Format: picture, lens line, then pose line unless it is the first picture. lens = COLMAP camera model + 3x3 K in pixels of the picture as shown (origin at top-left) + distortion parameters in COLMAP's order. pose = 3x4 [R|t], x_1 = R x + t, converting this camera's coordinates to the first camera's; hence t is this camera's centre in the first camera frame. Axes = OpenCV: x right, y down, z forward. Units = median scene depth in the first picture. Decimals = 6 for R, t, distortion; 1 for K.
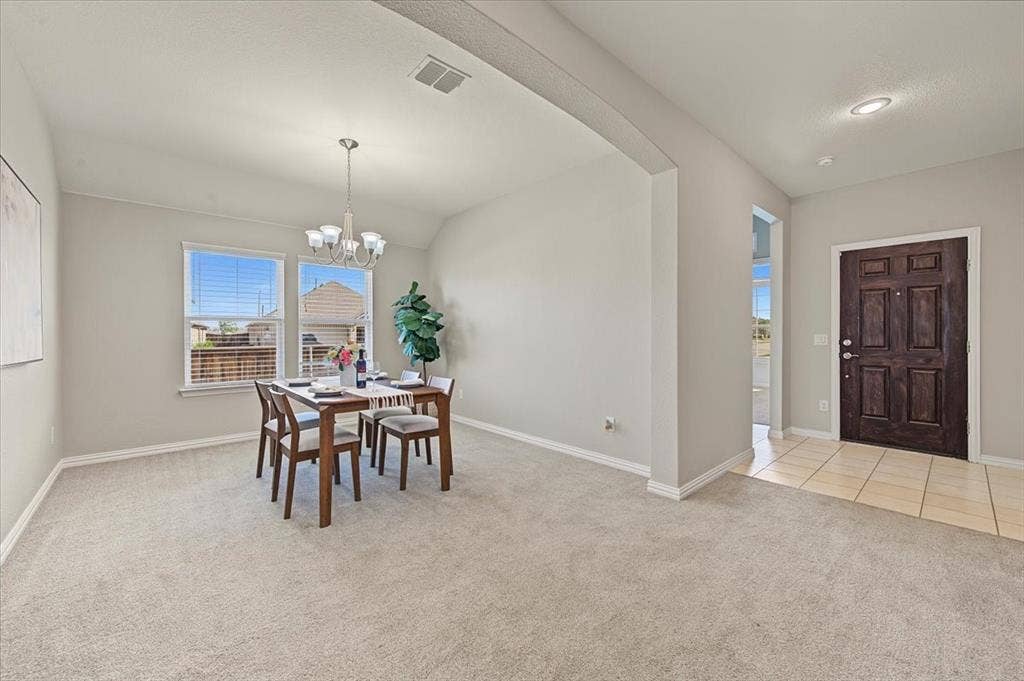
lens RADIAL K [[407.2, 0, 508.6], [0, 407.2, 334.1], [0, 0, 1]] dist [0.001506, 0.001074]
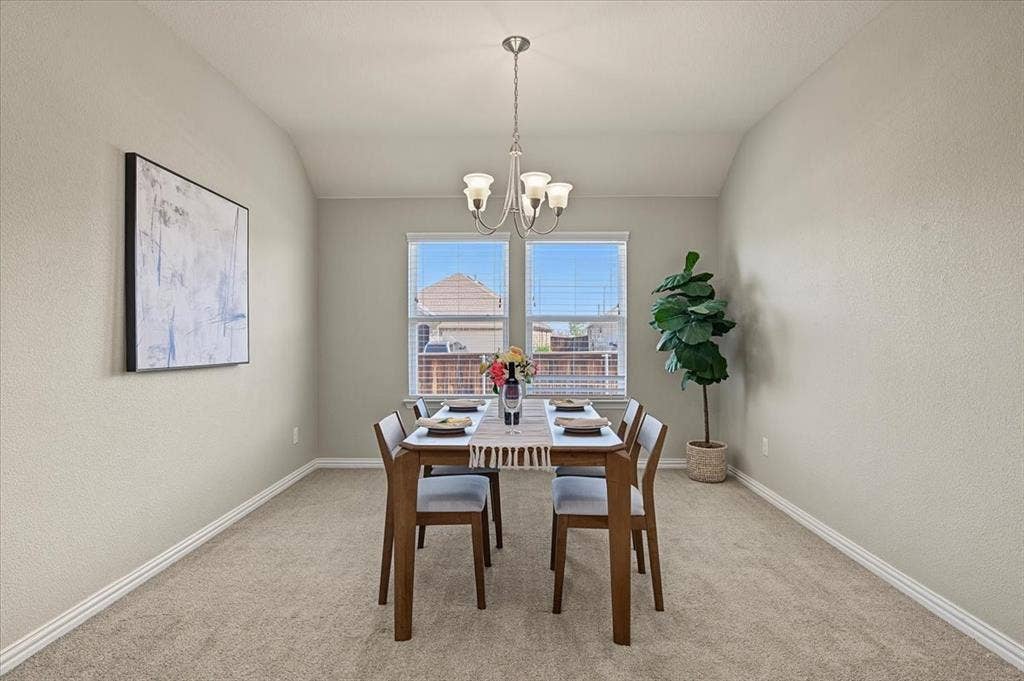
lens RADIAL K [[526.9, 0, 515.0], [0, 526.9, 337.3], [0, 0, 1]] dist [-0.000810, 0.000238]
pose [[0.737257, 0.001395, -0.675611, 0.118416], [-0.001692, 0.999999, 0.000219, -0.000707], [0.675611, 0.000982, 0.737258, 0.258535]]
